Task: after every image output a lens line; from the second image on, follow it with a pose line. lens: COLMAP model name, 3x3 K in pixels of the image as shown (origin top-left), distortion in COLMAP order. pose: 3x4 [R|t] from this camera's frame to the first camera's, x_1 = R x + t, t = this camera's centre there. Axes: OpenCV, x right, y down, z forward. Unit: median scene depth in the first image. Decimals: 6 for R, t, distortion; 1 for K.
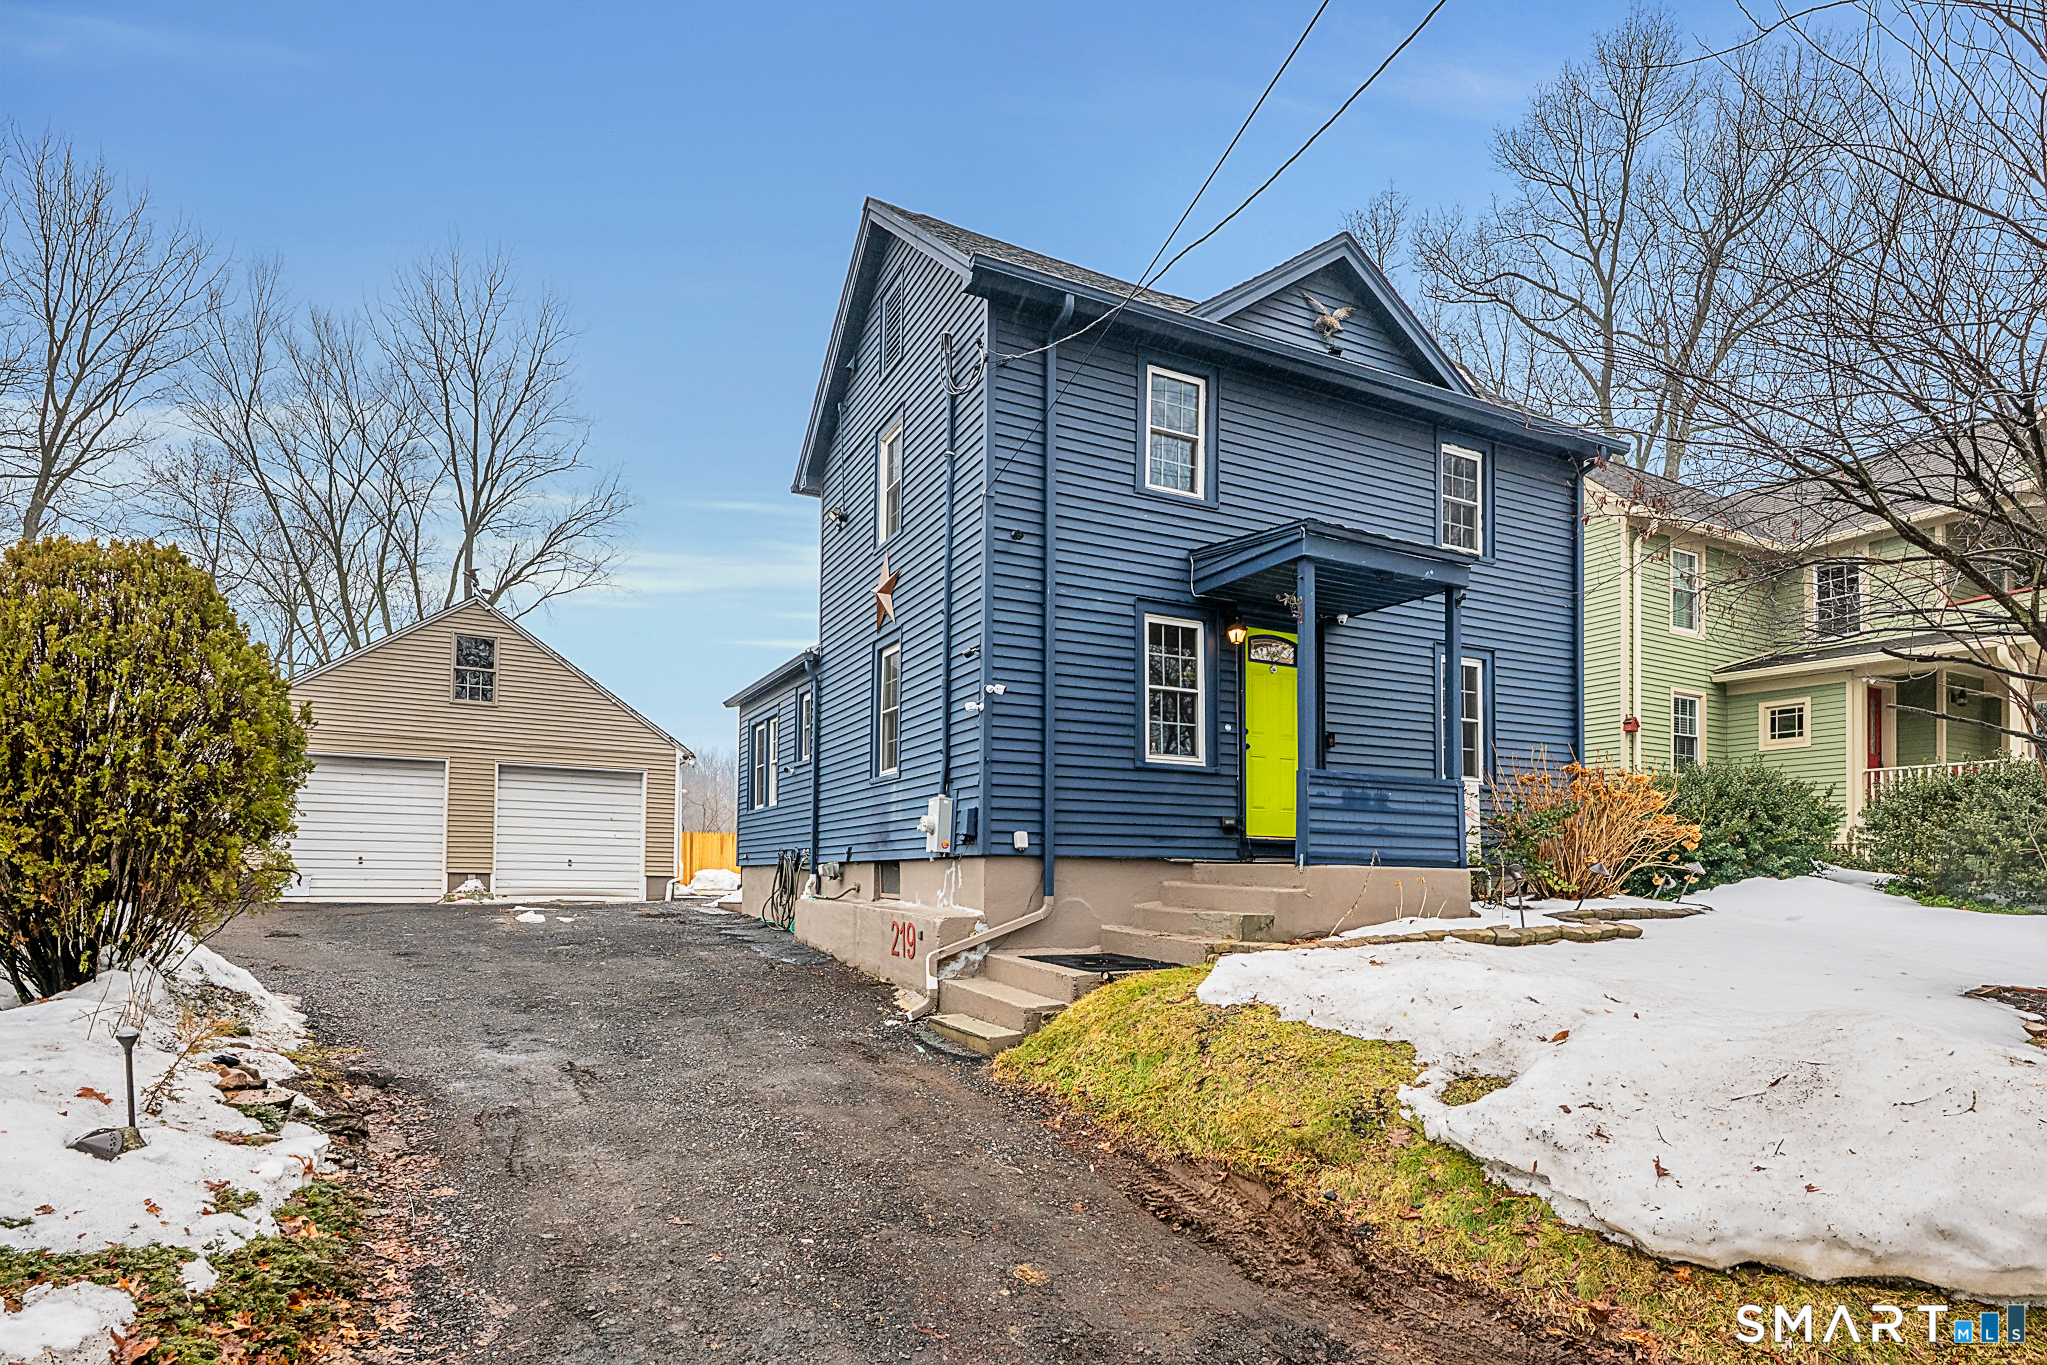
lens RADIAL K [[899.0, 0, 1023.5], [0, 899.0, 682.5], [0, 0, 1]] dist [-0.000249, -0.000232]
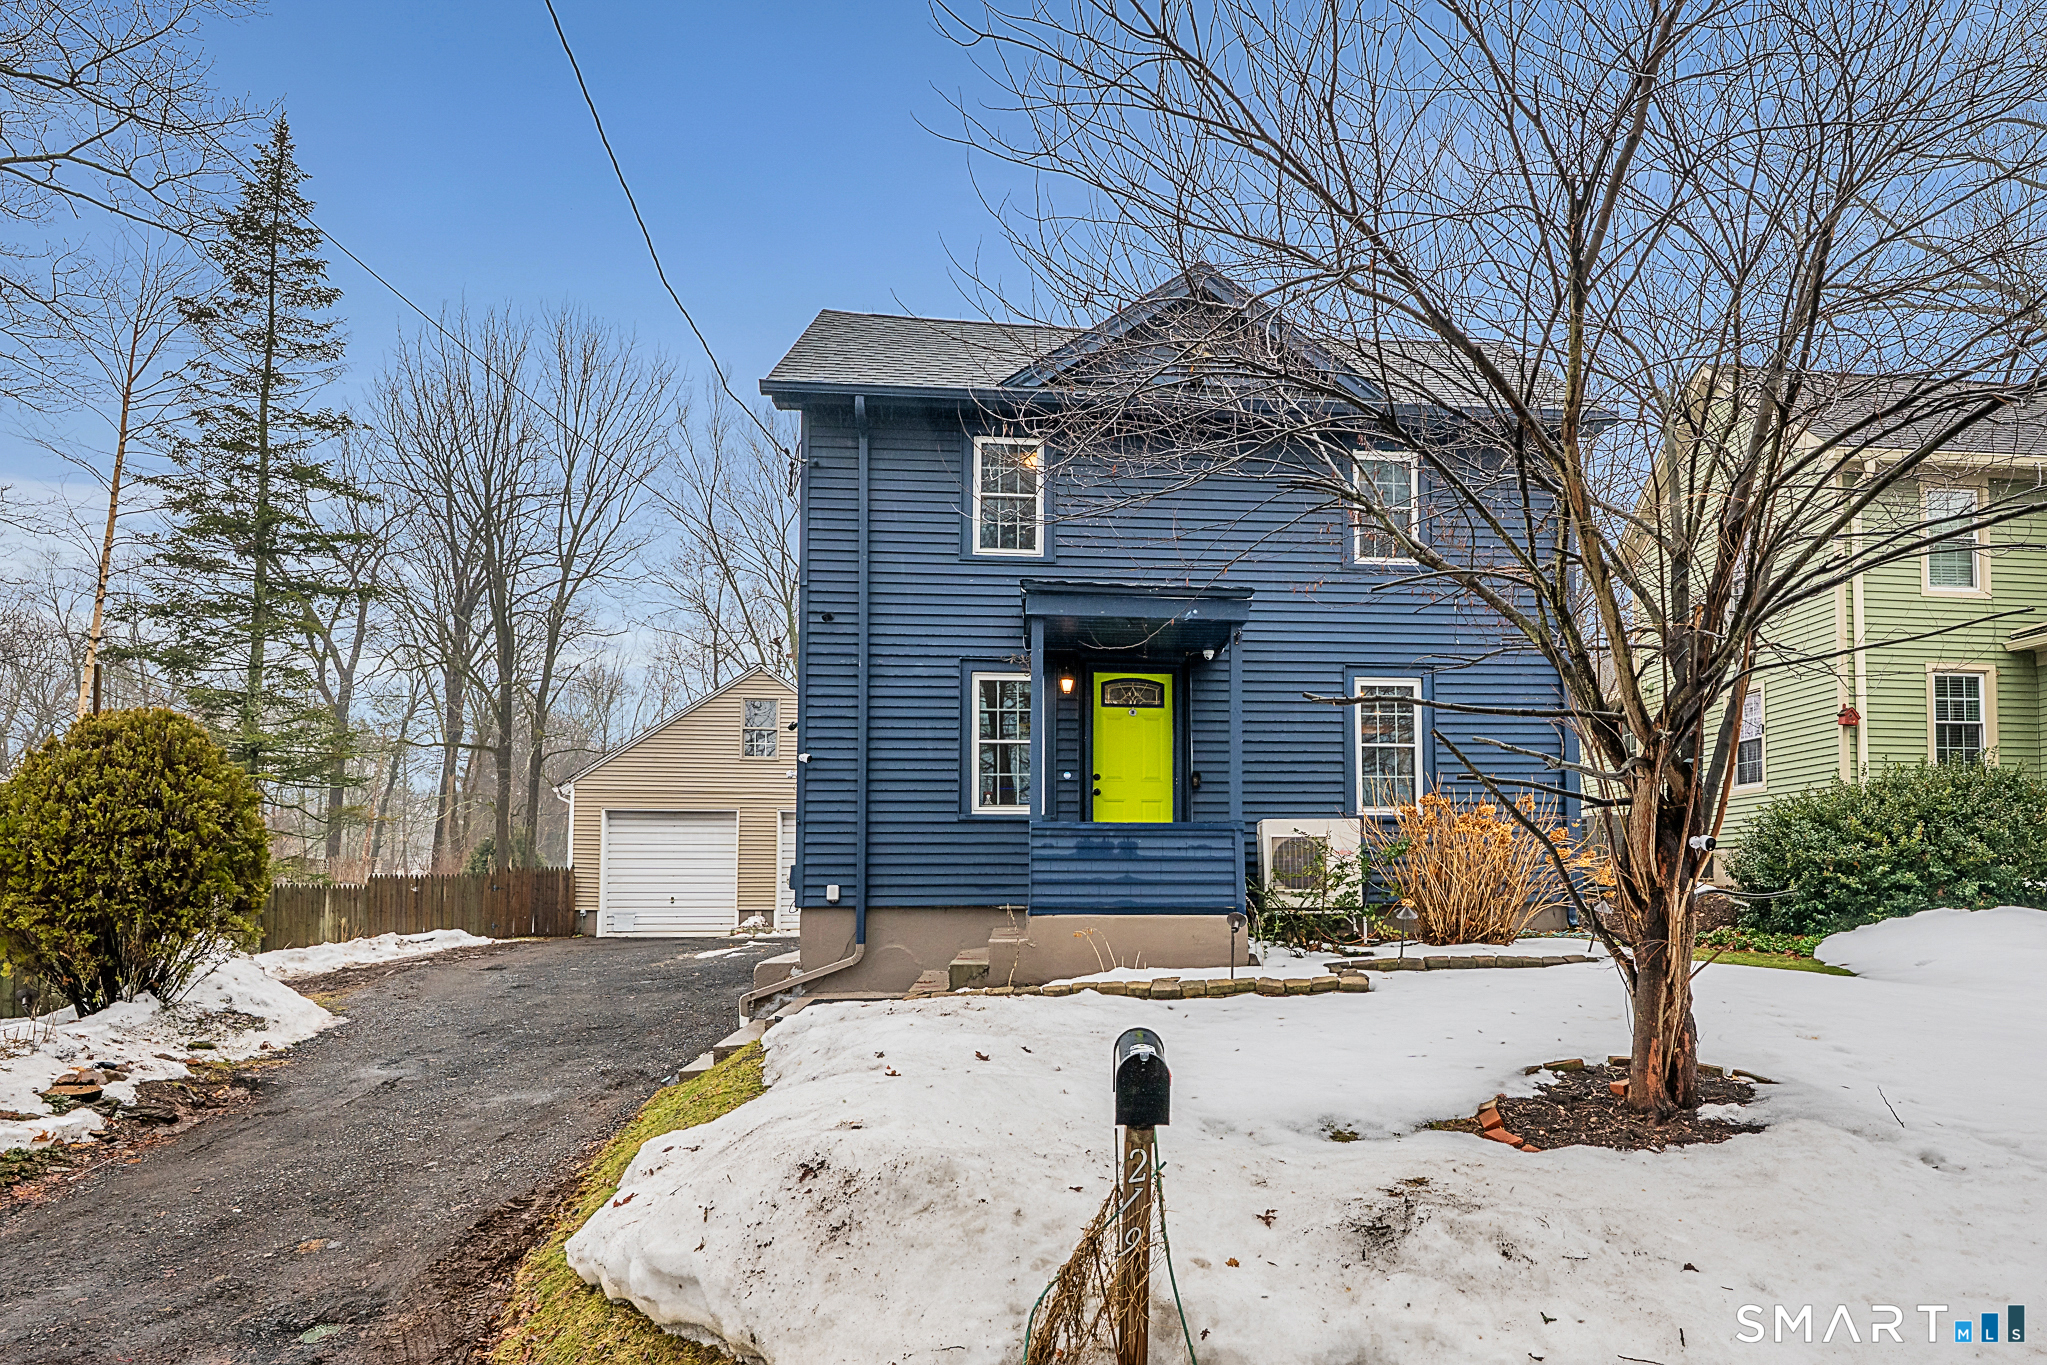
lens RADIAL K [[899.0, 0, 1023.5], [0, 899.0, 682.5], [0, 0, 1]] dist [-0.000249, -0.000232]
pose [[0.952353, -0.085029, -0.292906, 0.510419], [0.076071, 0.996223, -0.041862, -0.016705], [0.295359, 0.017586, 0.955224, 0.006272]]
